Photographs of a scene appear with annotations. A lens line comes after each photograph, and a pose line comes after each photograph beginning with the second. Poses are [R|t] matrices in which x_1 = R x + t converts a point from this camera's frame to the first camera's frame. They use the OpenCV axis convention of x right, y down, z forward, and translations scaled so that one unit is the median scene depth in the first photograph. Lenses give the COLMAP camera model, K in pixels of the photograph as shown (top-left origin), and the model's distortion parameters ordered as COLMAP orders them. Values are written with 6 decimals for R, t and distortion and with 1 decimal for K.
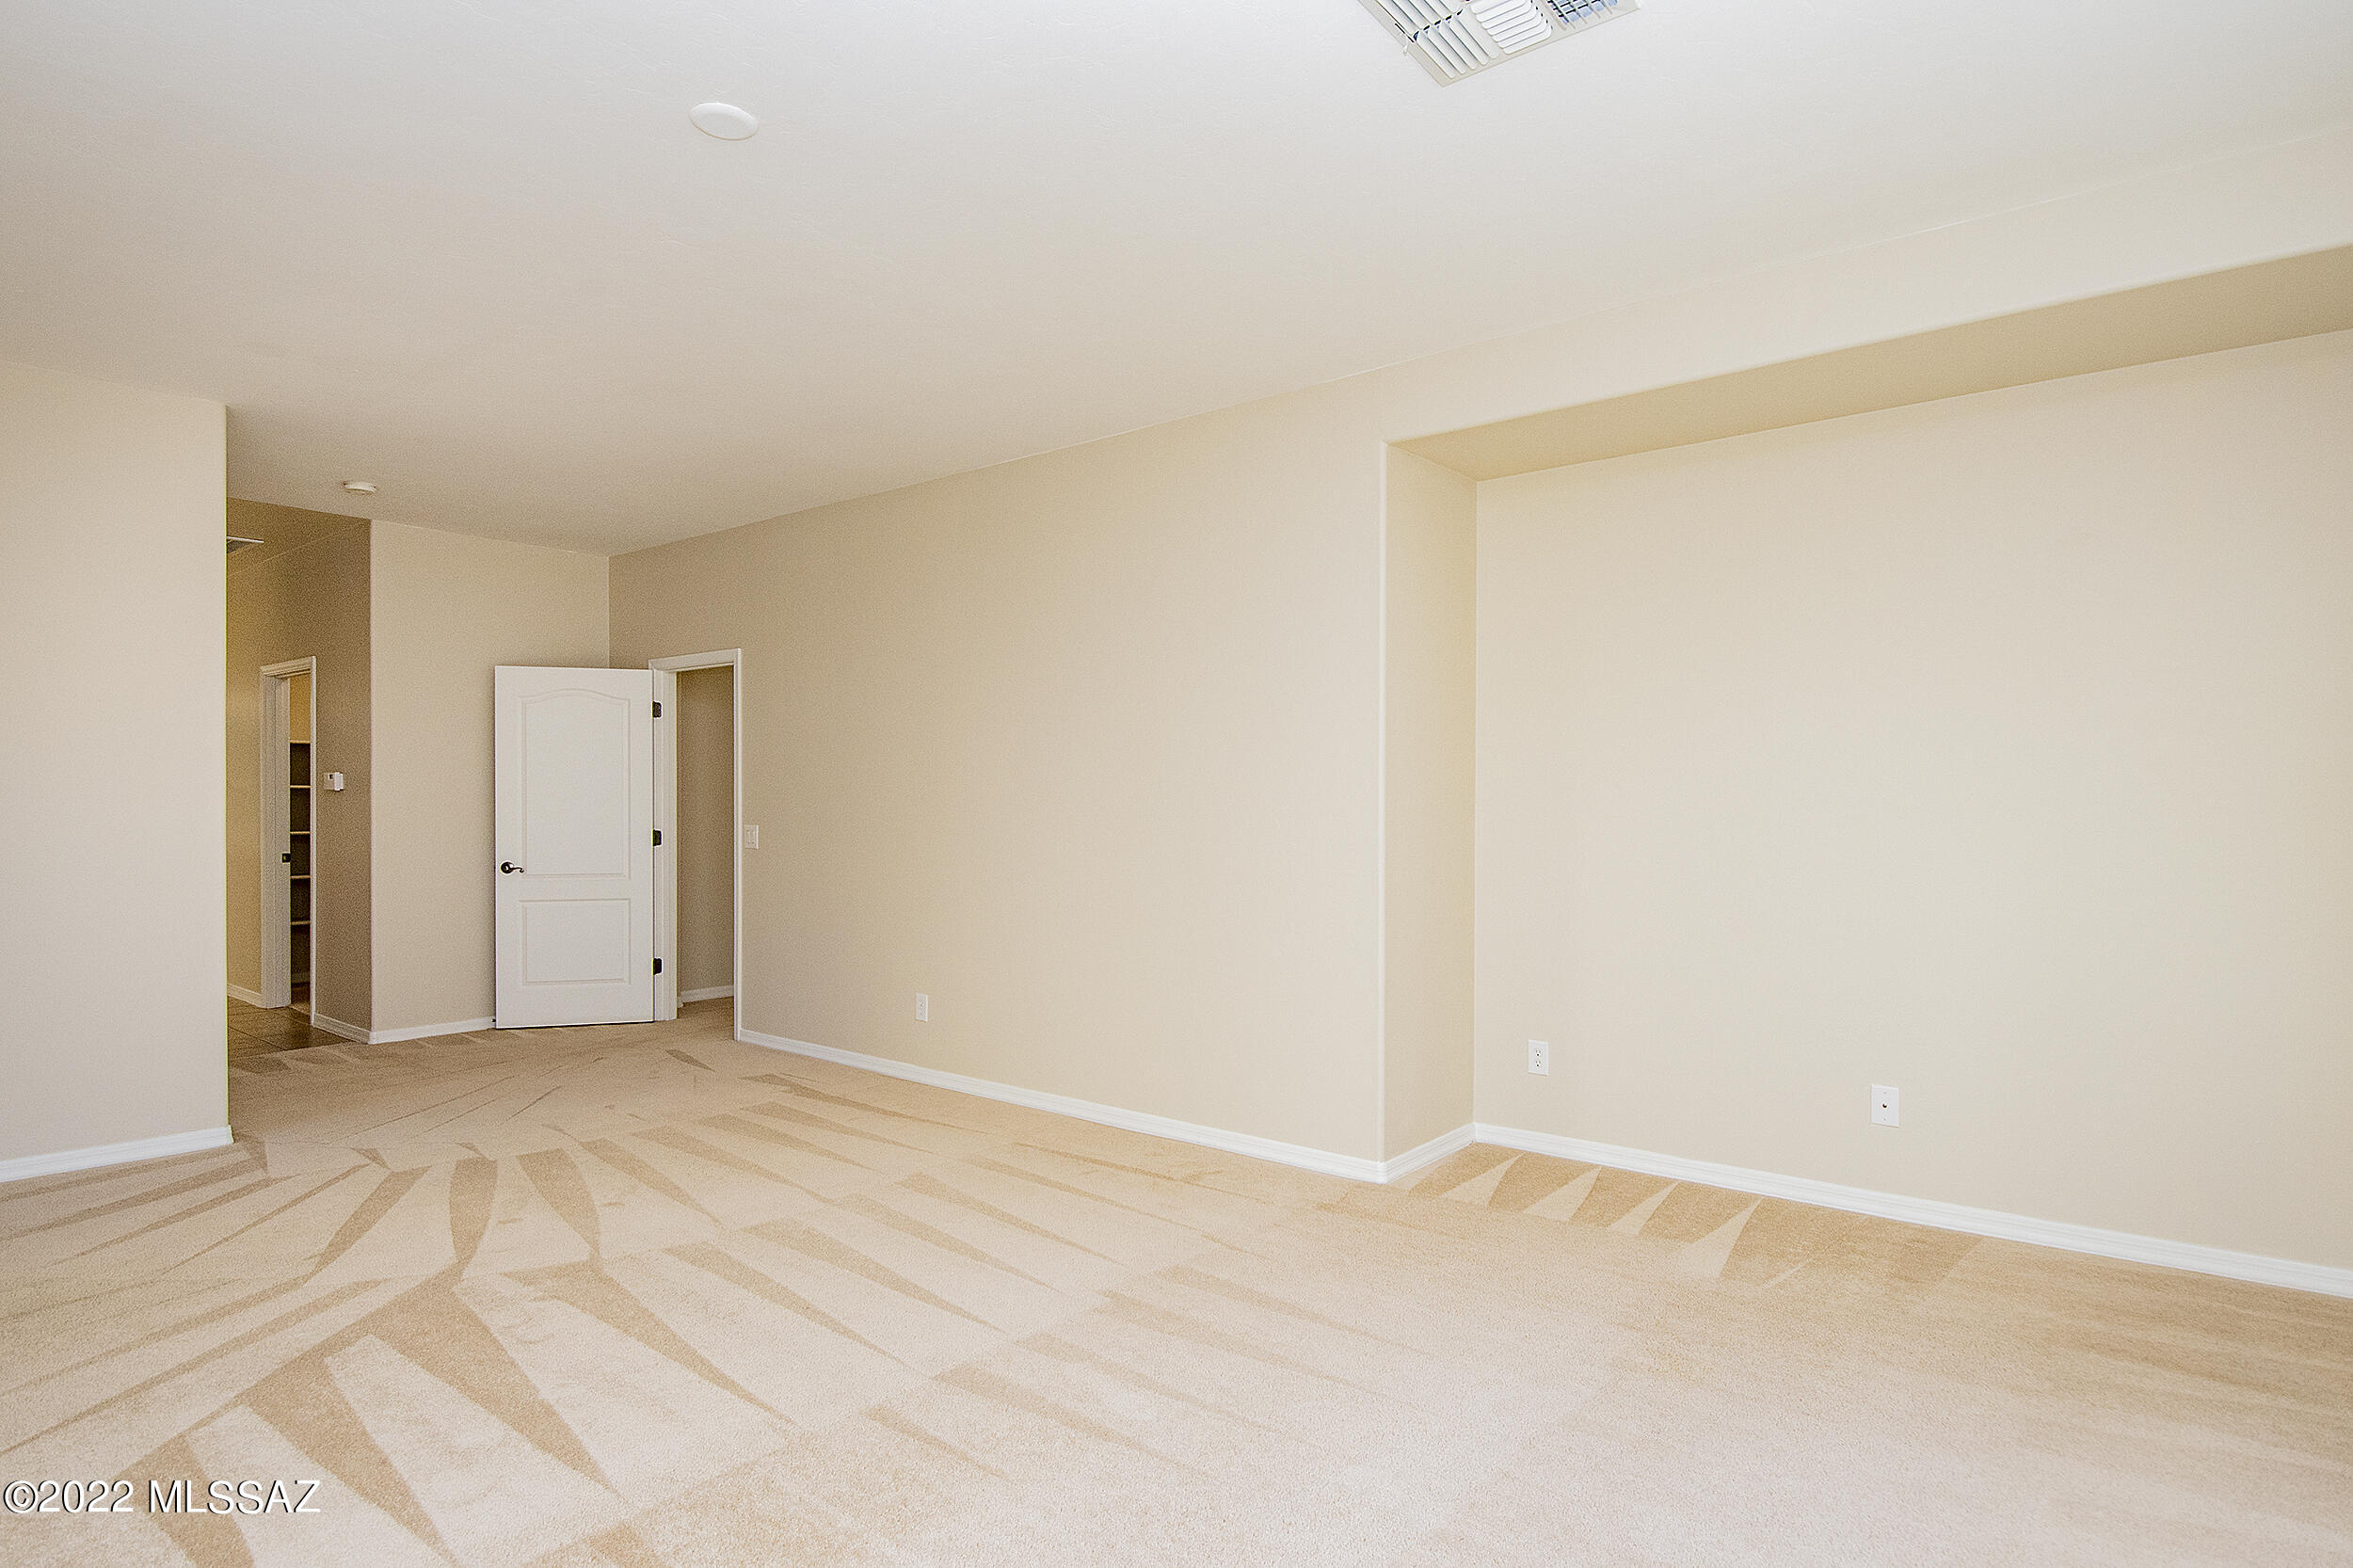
lens RADIAL K [[1282.4, 0, 1180.4], [0, 1282.4, 796.0], [0, 0, 1]] dist [0.013648, -0.020155]
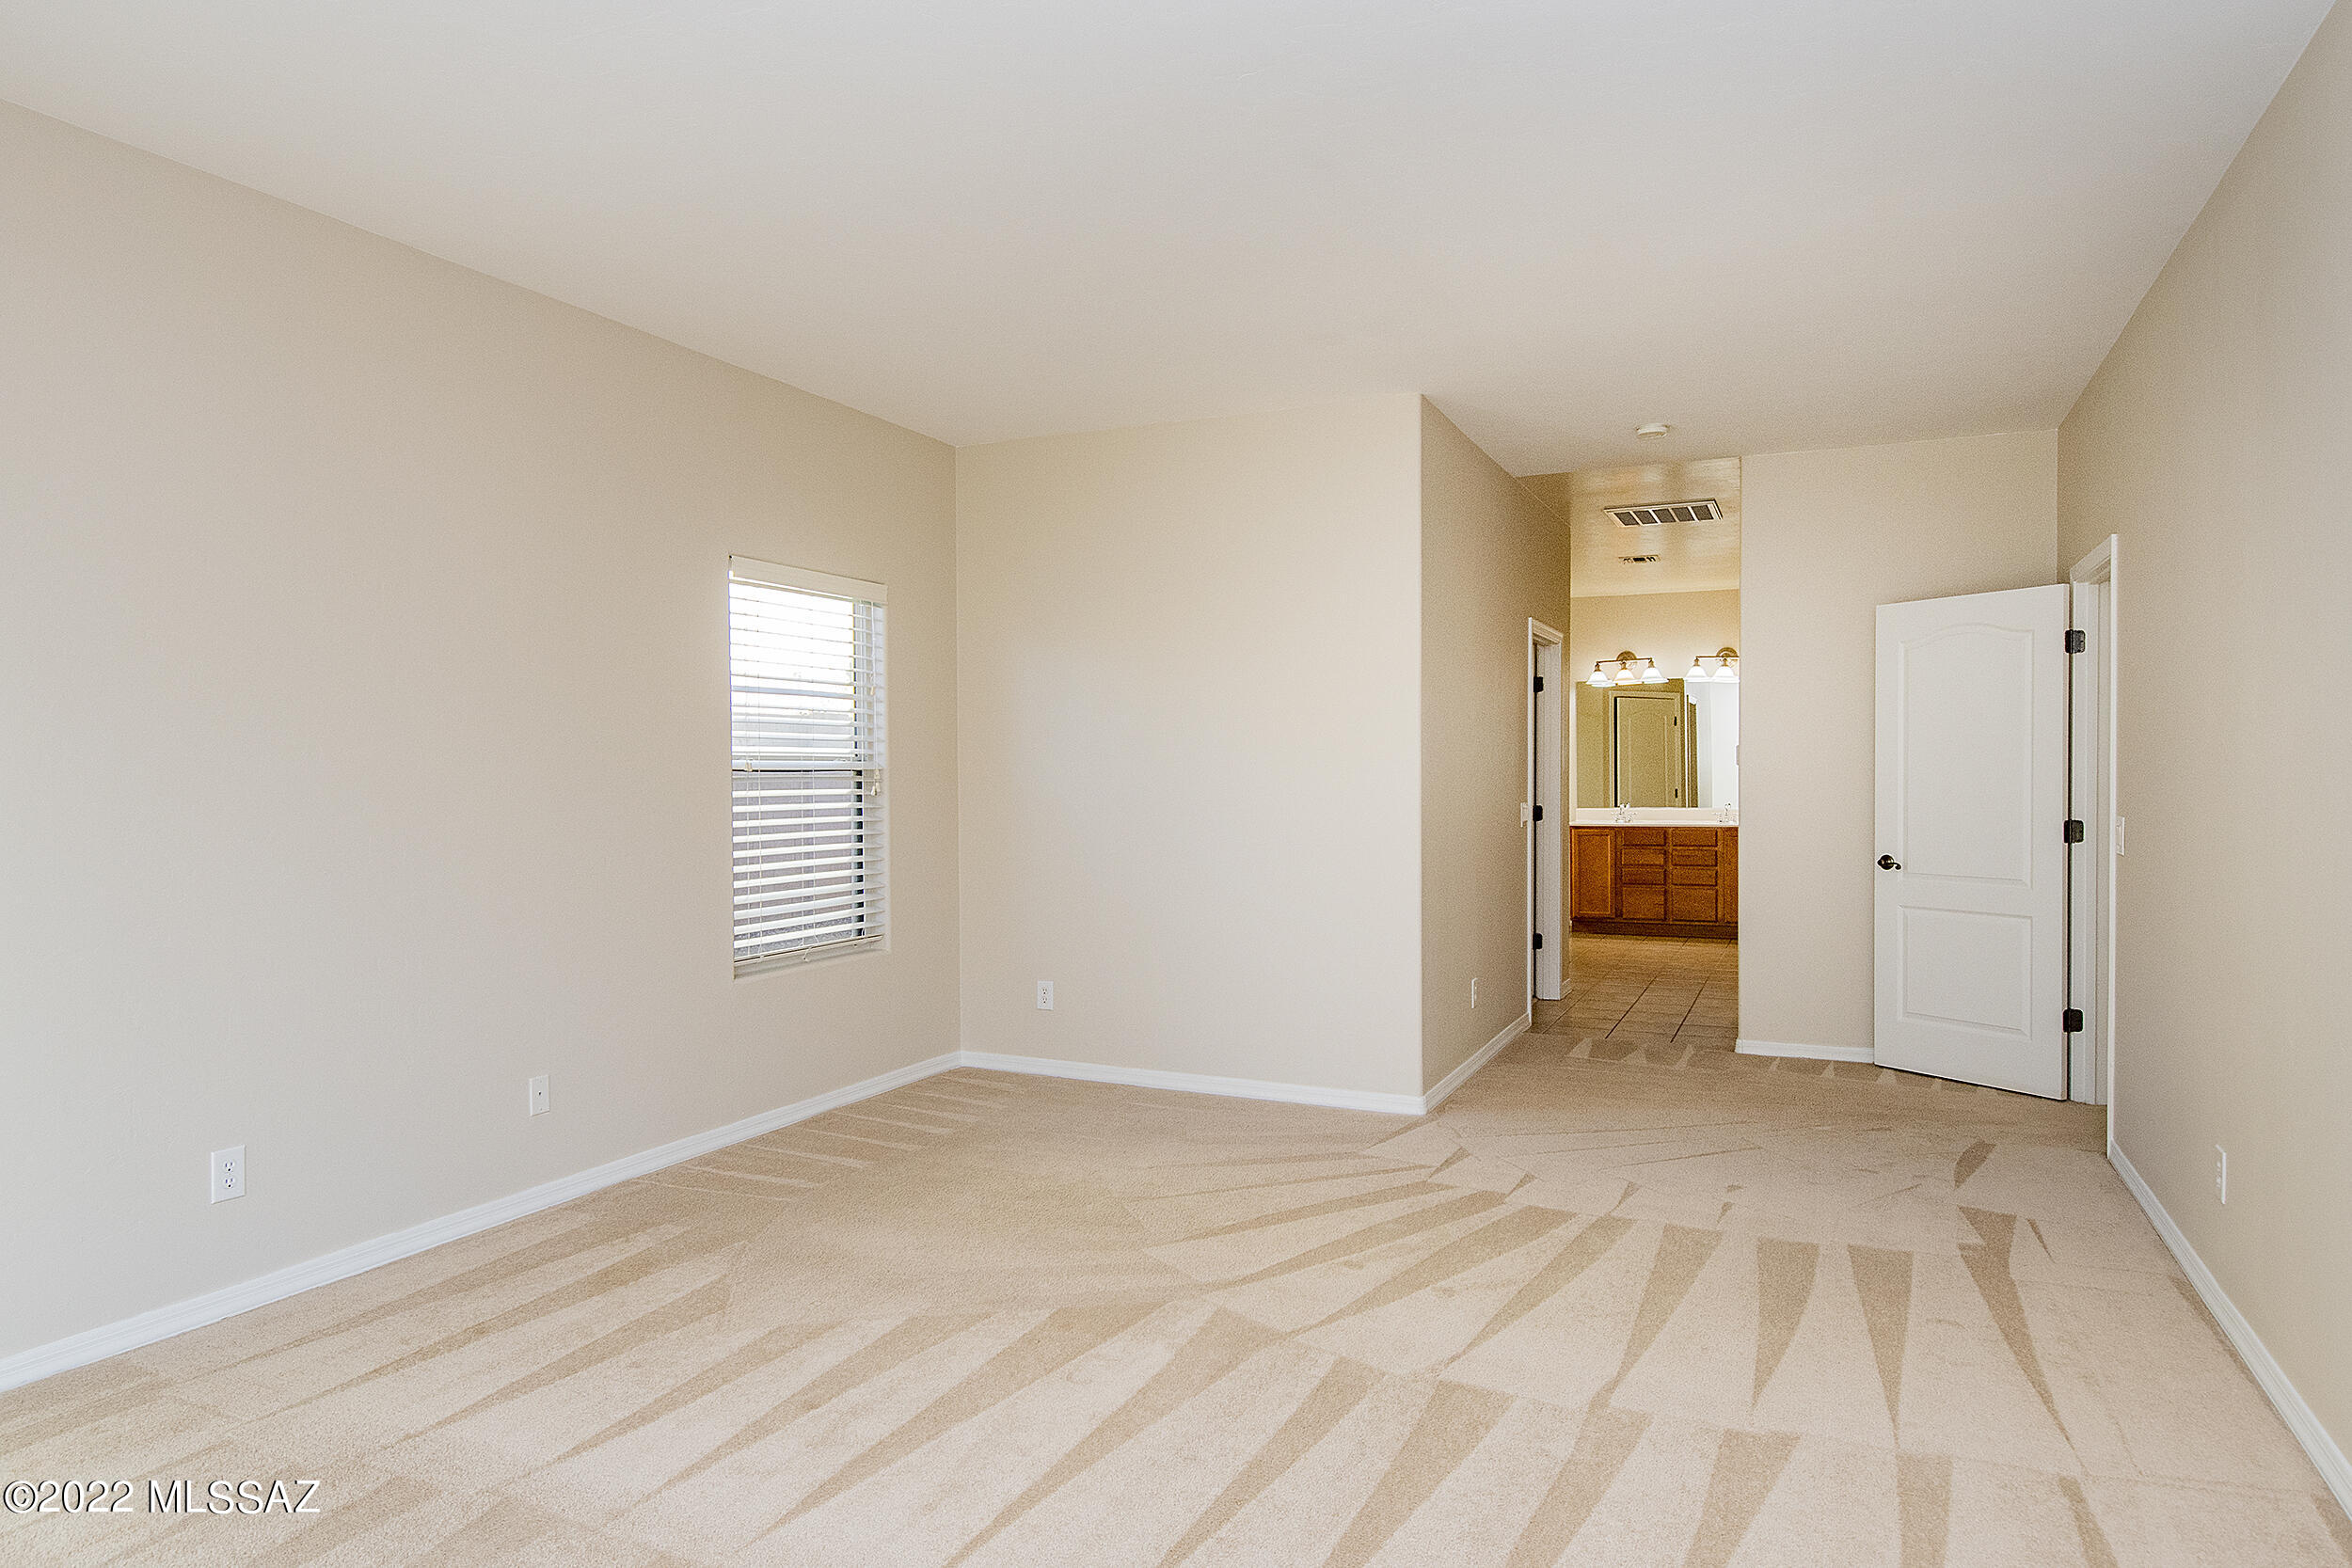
lens RADIAL K [[1439.3, 0, 1177.0], [0, 1439.3, 774.7], [0, 0, 1]] dist [0.007543, 0.004073]
pose [[0.236784, 0.000410, -0.971562, 0.357819], [0.007053, 0.999973, 0.002141, -0.003765], [0.971537, -0.007360, 0.236775, 0.590418]]
